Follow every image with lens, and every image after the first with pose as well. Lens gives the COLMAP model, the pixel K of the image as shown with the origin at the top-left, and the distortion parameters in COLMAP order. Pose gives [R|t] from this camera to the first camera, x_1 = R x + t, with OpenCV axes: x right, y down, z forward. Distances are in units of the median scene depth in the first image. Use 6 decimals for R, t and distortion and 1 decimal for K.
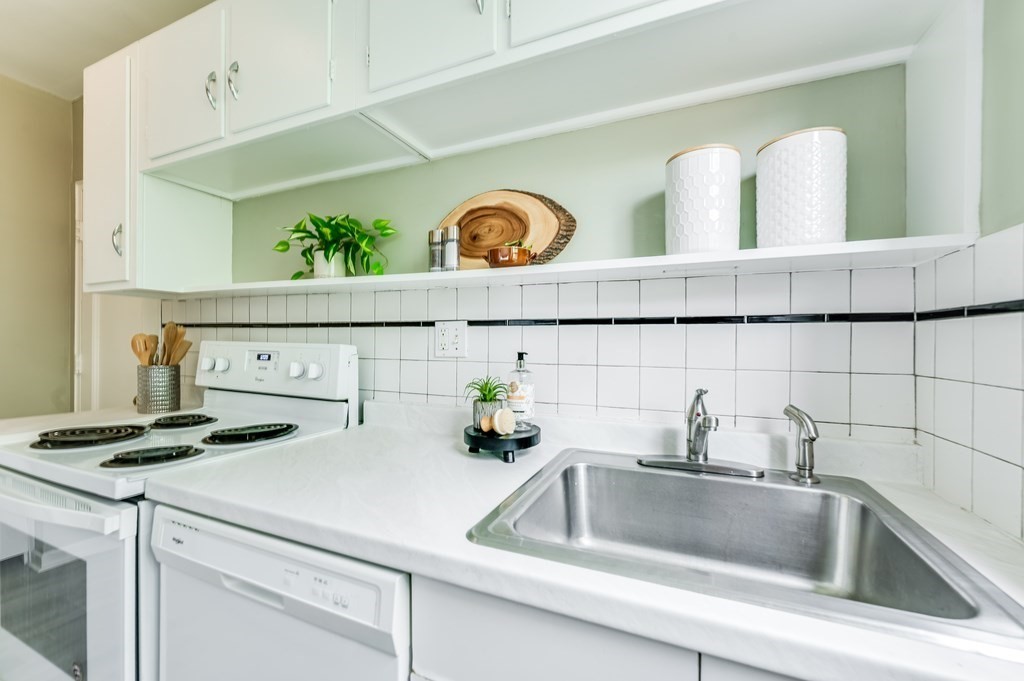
lens RADIAL K [[408.3, 0, 510.8], [0, 408.3, 345.1], [0, 0, 1]] dist [-0.000703, -0.000010]
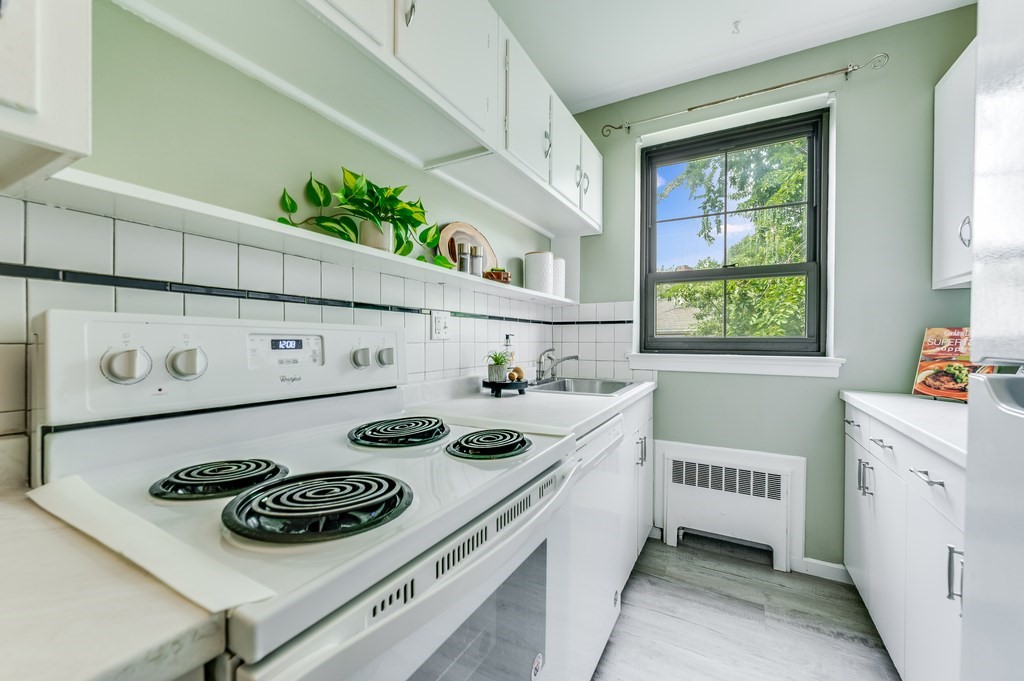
lens RADIAL K [[408.3, 0, 510.8], [0, 408.3, 345.1], [0, 0, 1]] dist [-0.000703, -0.000010]
pose [[0.089538, -0.022717, 0.995724, -1.695525], [-0.000389, 0.999739, 0.022844, 0.021615], [-0.995983, -0.002432, 0.089506, 0.821254]]
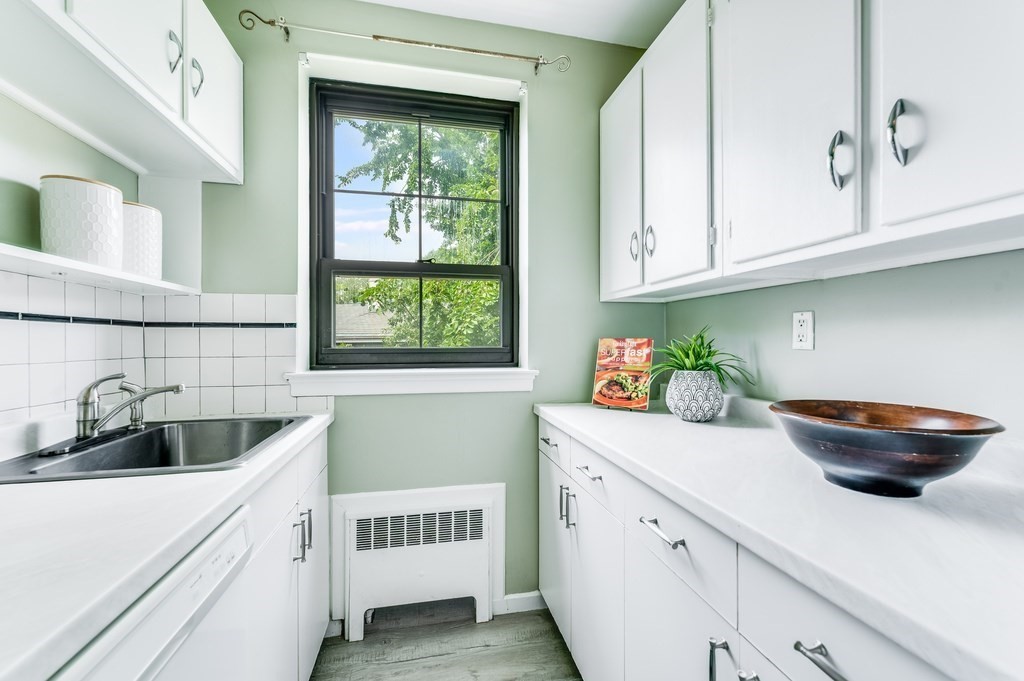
lens RADIAL K [[413.4, 0, 512.0], [0, 413.4, 340.5], [0, 0, 1]] dist [0.000089, 0.000160]
pose [[-0.585258, -0.002747, 0.810842, -1.065754], [-0.001979, 0.999996, 0.001959, -0.005395], [-0.810844, -0.000459, -0.585262, 0.589947]]
